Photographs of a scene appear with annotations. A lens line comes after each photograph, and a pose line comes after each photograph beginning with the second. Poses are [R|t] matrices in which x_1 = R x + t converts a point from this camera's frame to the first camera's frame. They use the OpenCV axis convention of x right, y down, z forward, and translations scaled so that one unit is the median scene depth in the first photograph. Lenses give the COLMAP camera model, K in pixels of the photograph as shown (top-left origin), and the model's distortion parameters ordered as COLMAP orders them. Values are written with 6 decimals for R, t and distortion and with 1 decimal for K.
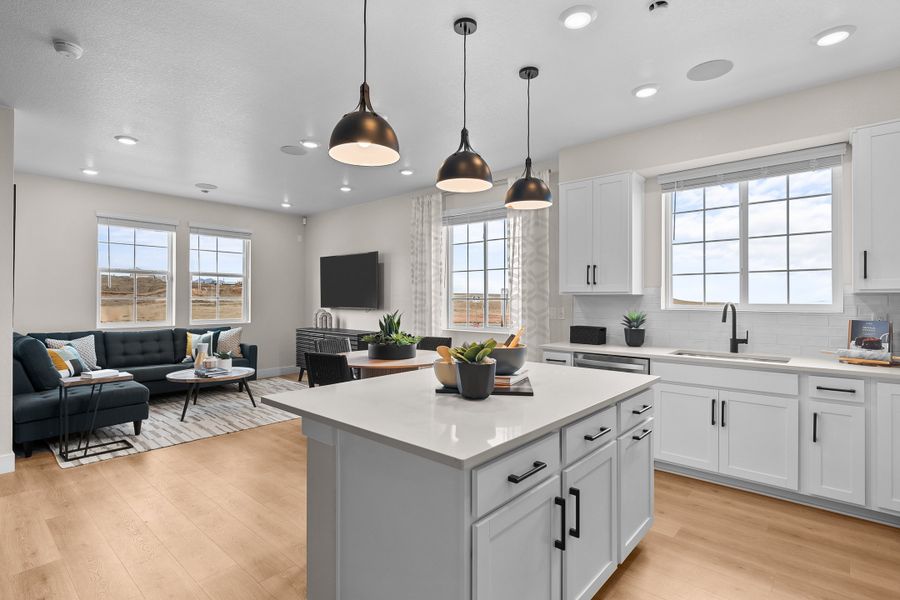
lens RADIAL K [[446.3, 0, 445.4], [0, 446.3, 299.2], [0, 0, 1]] dist [0.002808, -0.000003]
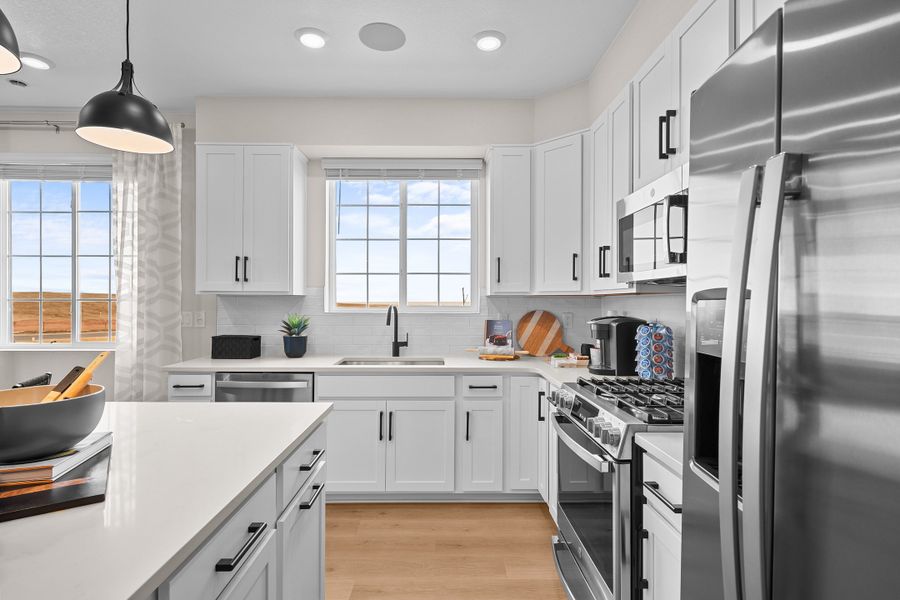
lens RADIAL K [[446.3, 0, 445.4], [0, 446.3, 299.2], [0, 0, 1]] dist [0.002808, -0.000003]
pose [[0.740627, 0.004681, 0.671900, 0.076431], [-0.001752, 0.999986, -0.005036, 0.001073], [-0.671914, 0.002552, 0.740625, 0.210023]]
